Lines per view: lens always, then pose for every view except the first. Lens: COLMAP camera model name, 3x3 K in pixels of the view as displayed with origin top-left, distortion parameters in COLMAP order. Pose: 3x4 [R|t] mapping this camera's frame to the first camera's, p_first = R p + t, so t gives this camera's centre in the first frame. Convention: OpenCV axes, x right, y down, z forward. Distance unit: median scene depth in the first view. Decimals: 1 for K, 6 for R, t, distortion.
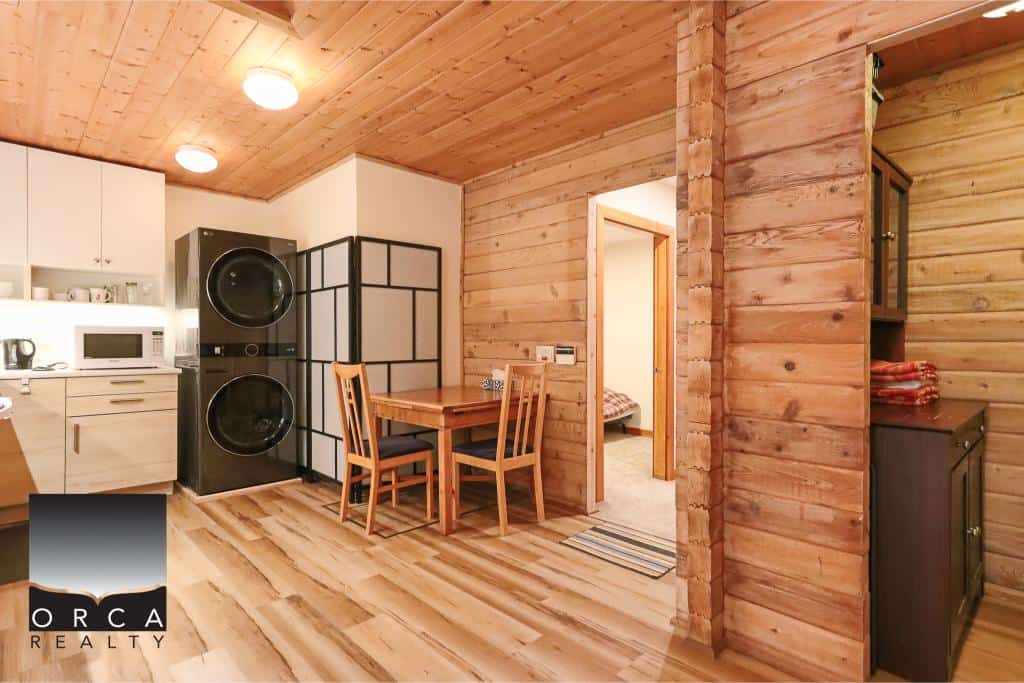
lens RADIAL K [[515.5, 0, 506.1], [0, 515.5, 345.0], [0, 0, 1]] dist [0.003405, 0.002163]
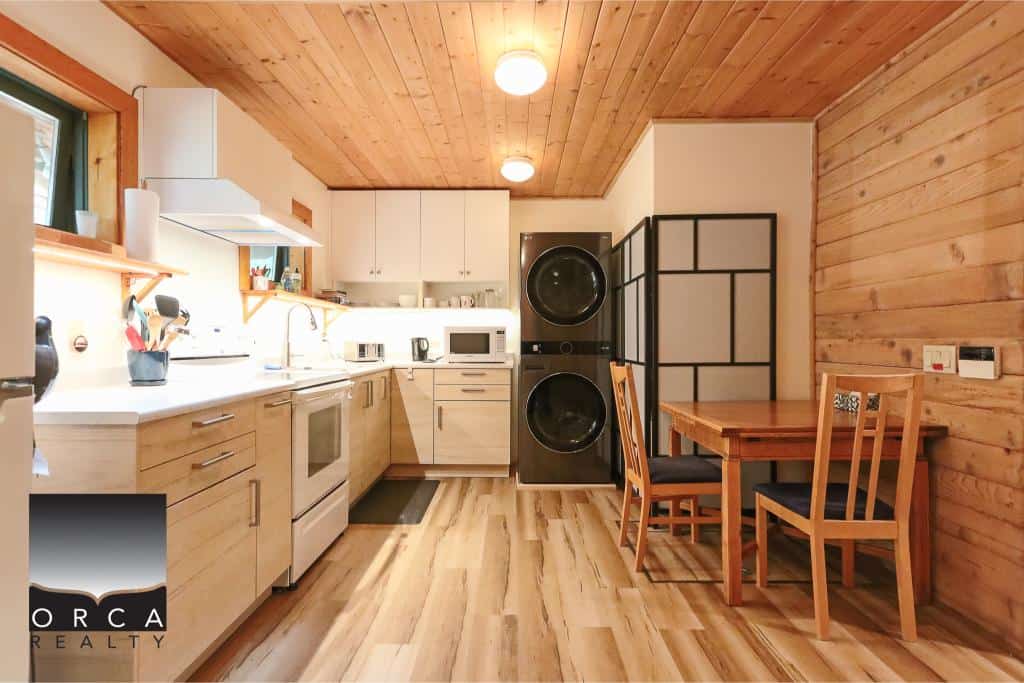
lens RADIAL K [[518.5, 0, 505.5], [0, 518.5, 344.7], [0, 0, 1]] dist [0.005511, -0.000028]
pose [[0.708093, 0.004780, -0.706103, 0.145957], [-0.003680, 0.999988, 0.003080, 0.000856], [0.706110, 0.000417, 0.708103, 0.217519]]
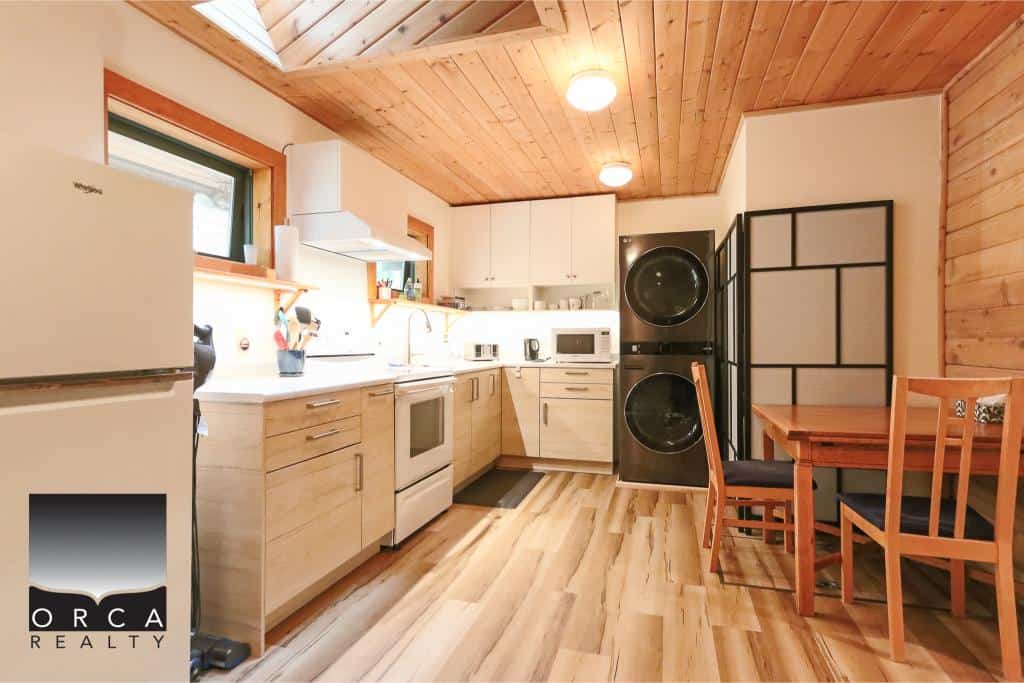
lens RADIAL K [[518.5, 0, 505.5], [0, 518.5, 344.7], [0, 0, 1]] dist [0.005511, -0.000028]
pose [[0.481779, 0.003446, -0.876286, 0.258658], [-0.002513, 0.999994, 0.002551, 0.000716], [0.876289, 0.000973, 0.481785, 0.258372]]
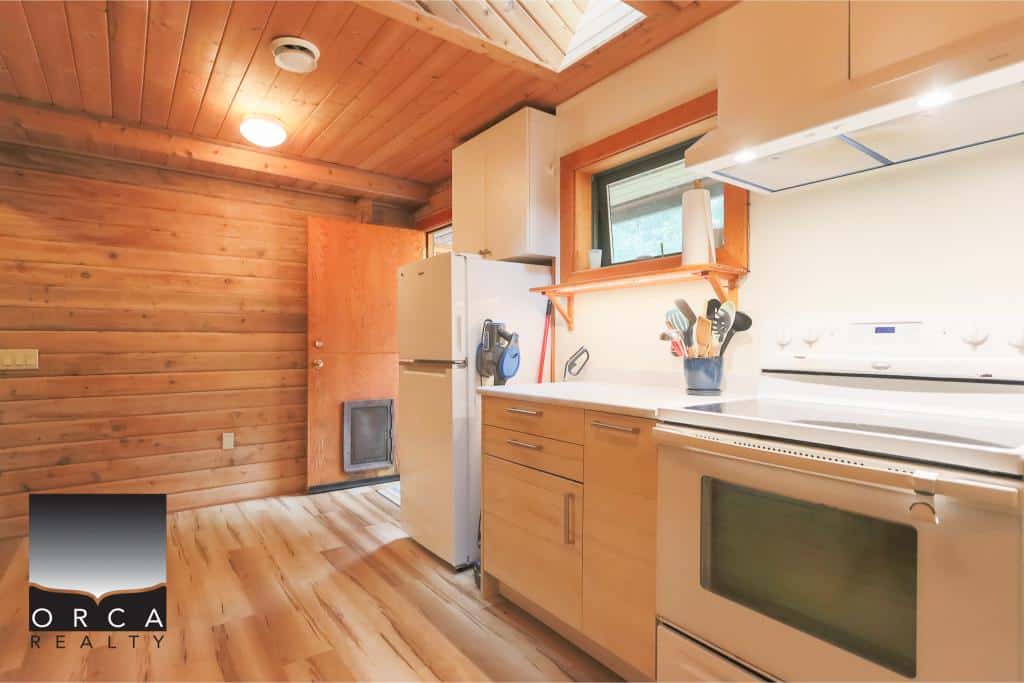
lens RADIAL K [[515.5, 0, 506.1], [0, 515.5, 345.0], [0, 0, 1]] dist [0.003405, 0.002163]
pose [[-0.991230, -0.005814, 0.132021, -0.424861], [-0.005133, 0.999972, 0.005500, -0.004672], [-0.132049, 0.004774, -0.991232, 0.923319]]
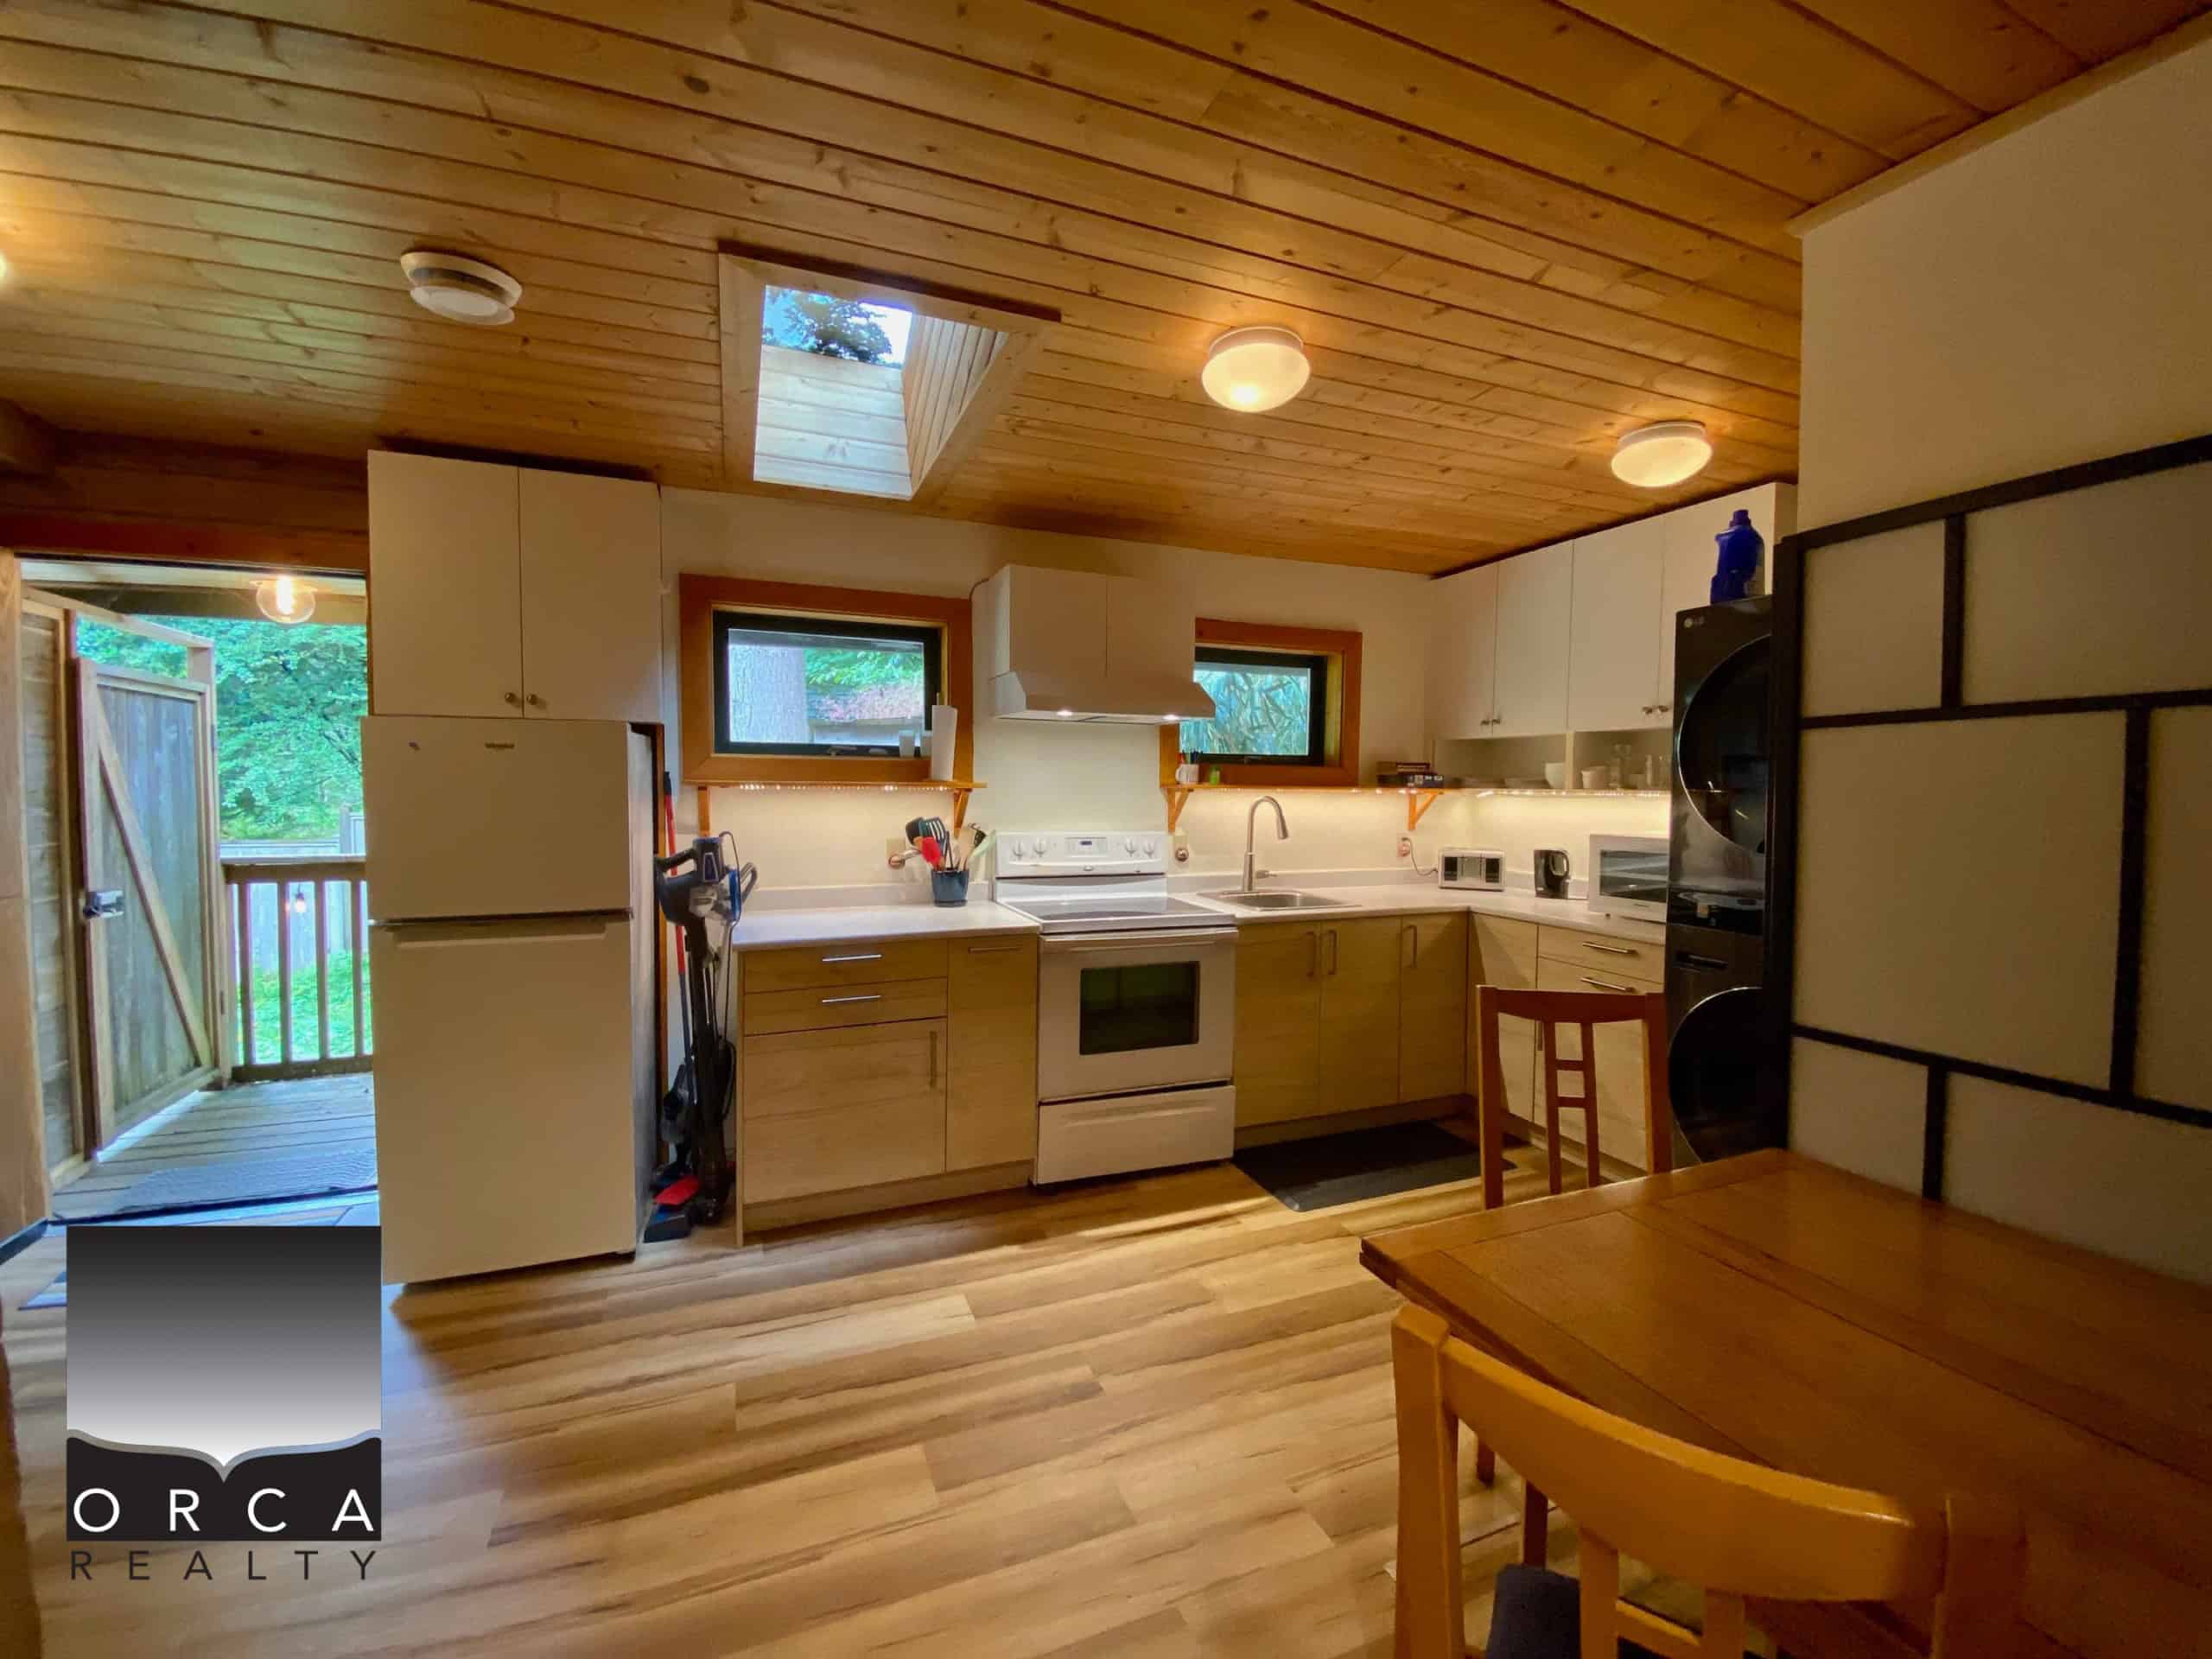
lens RADIAL K [[887.8, 0, 1093.8], [0, 887.8, 819.2], [0, 0, 1]] dist [0.030664, -0.027186]
pose [[-0.379042, 0.029275, -0.924916, 0.265731], [-0.013176, 0.999227, 0.037026, -0.081833], [0.925286, 0.026221, -0.378363, 0.850273]]
